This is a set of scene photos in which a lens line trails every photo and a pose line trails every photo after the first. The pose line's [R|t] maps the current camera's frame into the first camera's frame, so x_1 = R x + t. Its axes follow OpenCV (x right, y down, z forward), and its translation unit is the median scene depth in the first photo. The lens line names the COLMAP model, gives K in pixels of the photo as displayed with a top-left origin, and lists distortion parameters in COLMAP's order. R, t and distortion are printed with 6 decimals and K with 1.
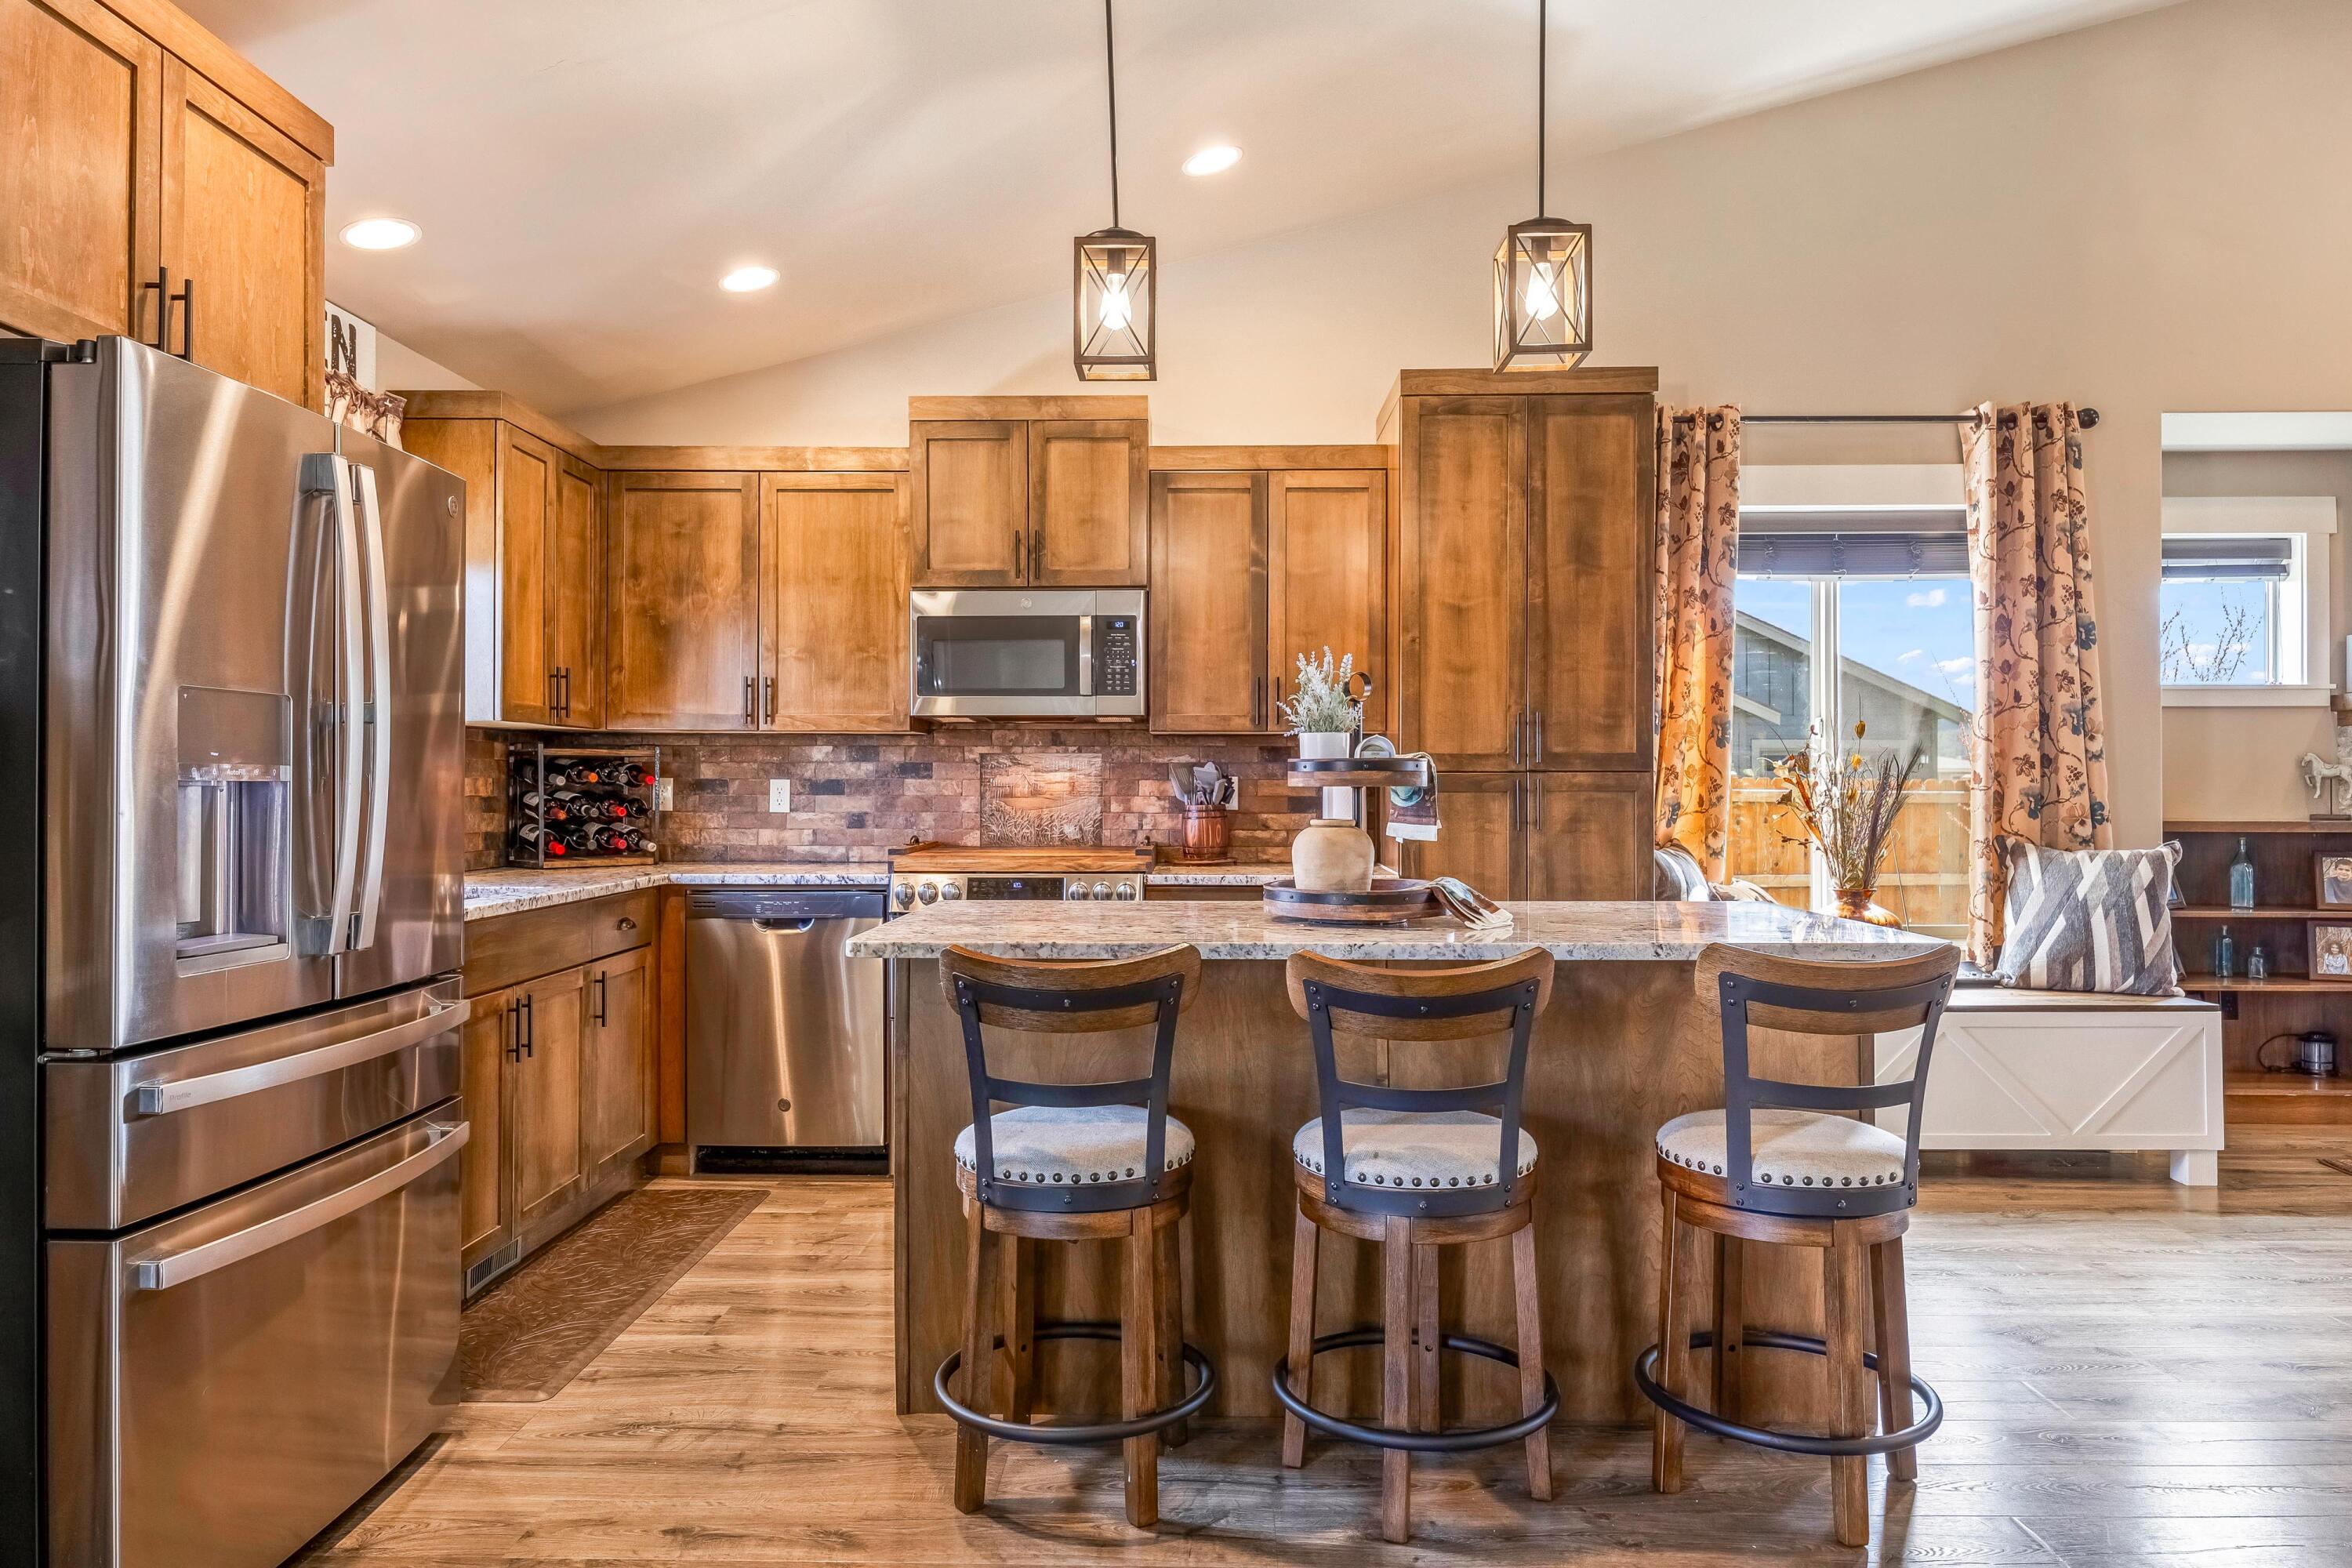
lens RADIAL K [[1516.7, 0, 1176.0], [0, 1516.7, 784.0], [0, 0, 1]] dist [0.003018, -0.001032]
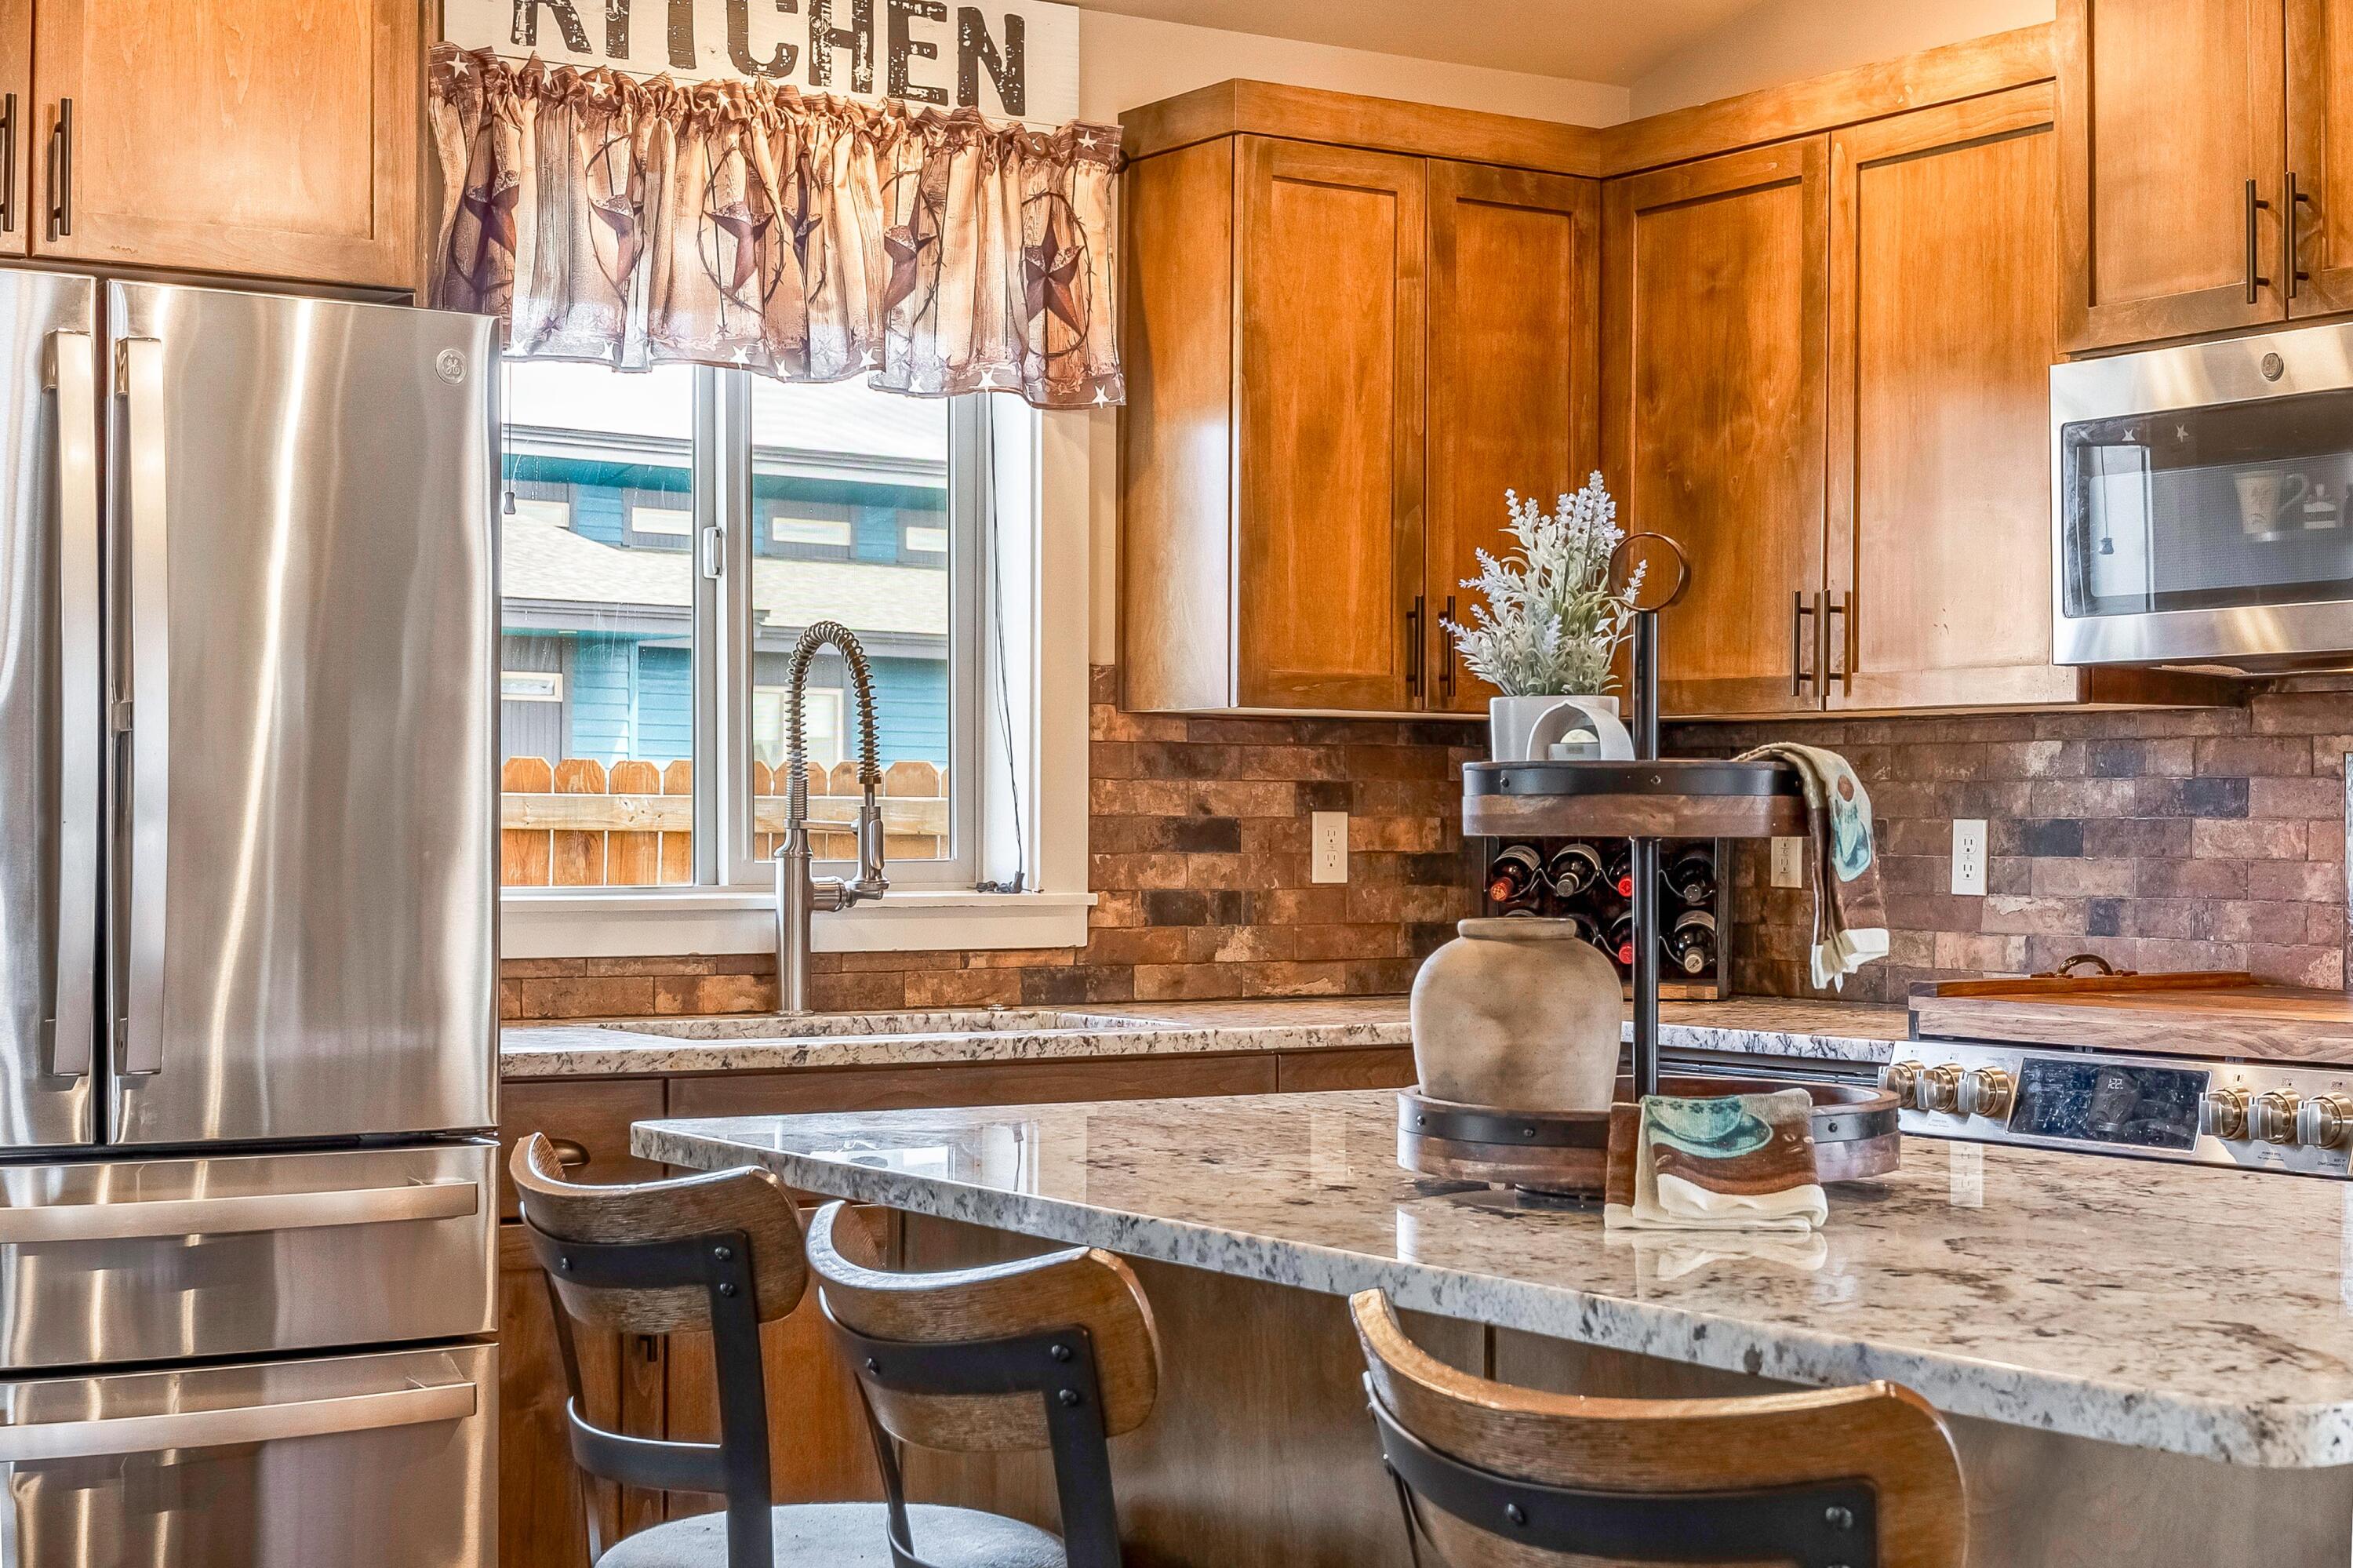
lens RADIAL K [[3564.3, 0, 1174.5], [0, 3564.3, 884.9], [0, 0, 1]] dist [0.009836, -0.124795]
pose [[0.558911, 0.015054, -0.829091, 0.486628], [-0.003202, 0.999867, 0.015996, 0.000196], [0.829221, -0.006286, 0.558885, 0.248612]]
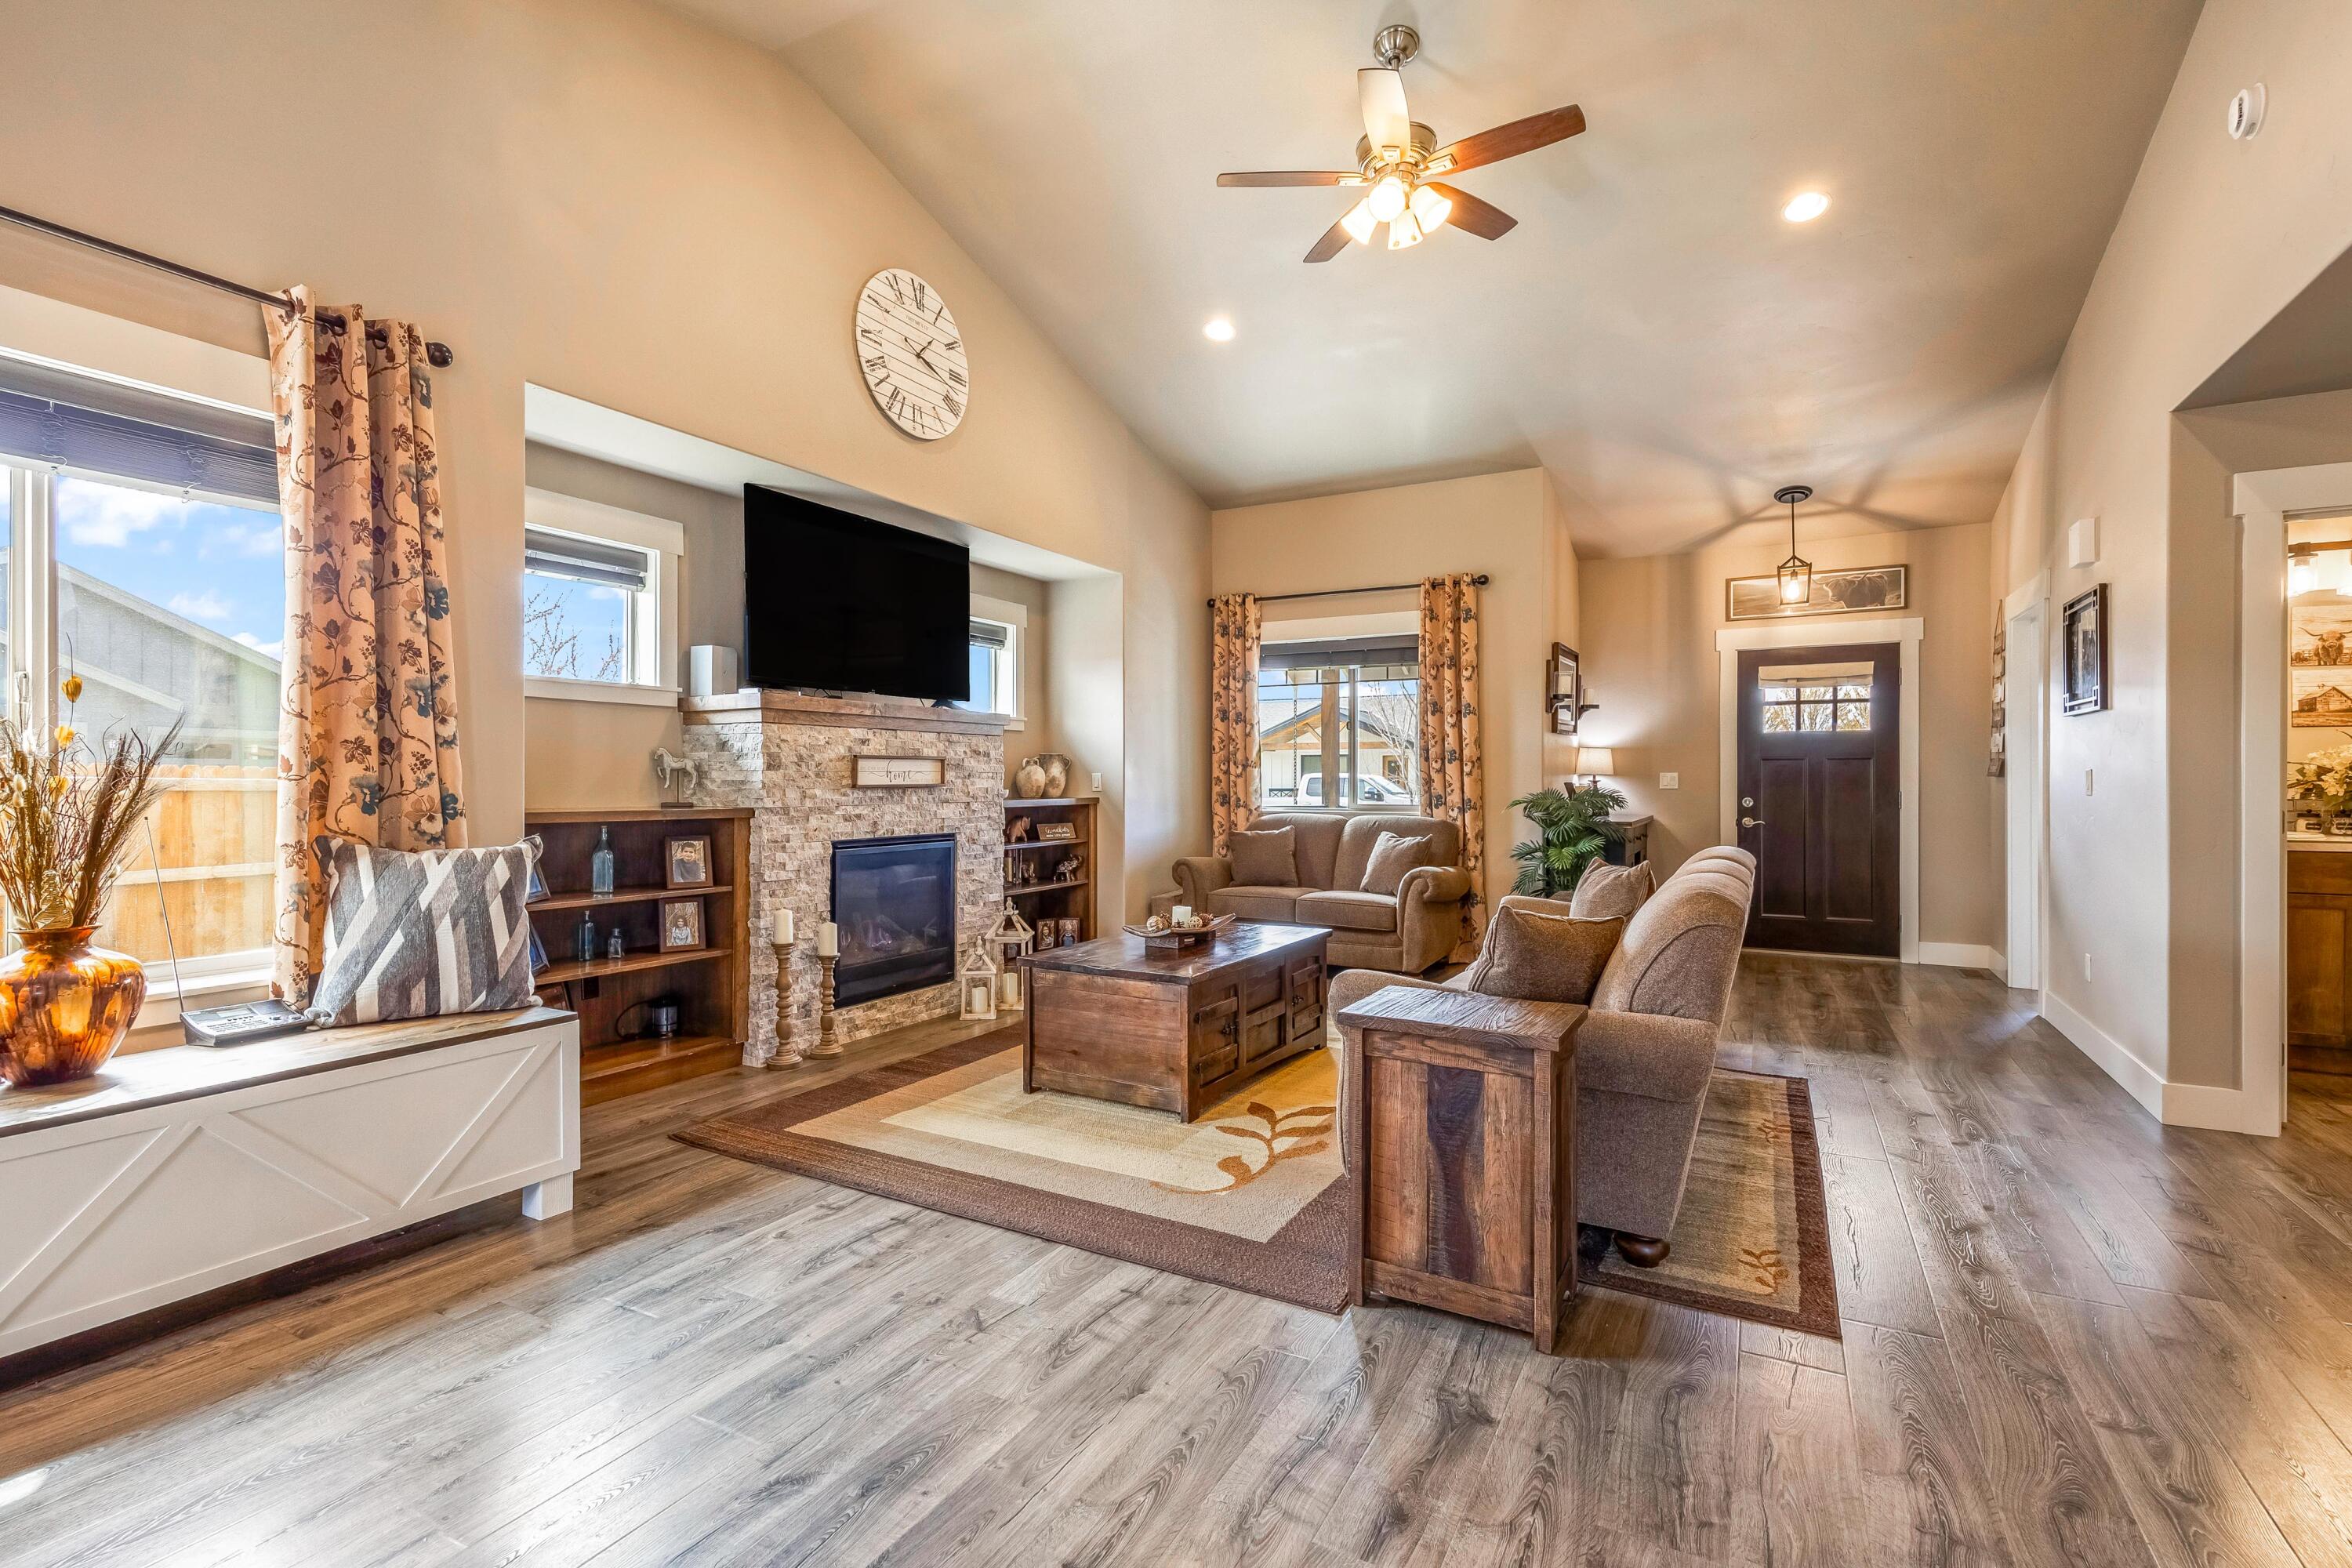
lens RADIAL K [[1079.0, 0, 1178.0], [0, 1079.0, 778.9], [0, 0, 1]] dist [0.025816, -0.010151]
pose [[0.458569, 0.003469, 0.888652, 0.241525], [-0.006795, 0.999977, -0.000398, 0.000497], [-0.888633, -0.005856, 0.458582, 0.337831]]
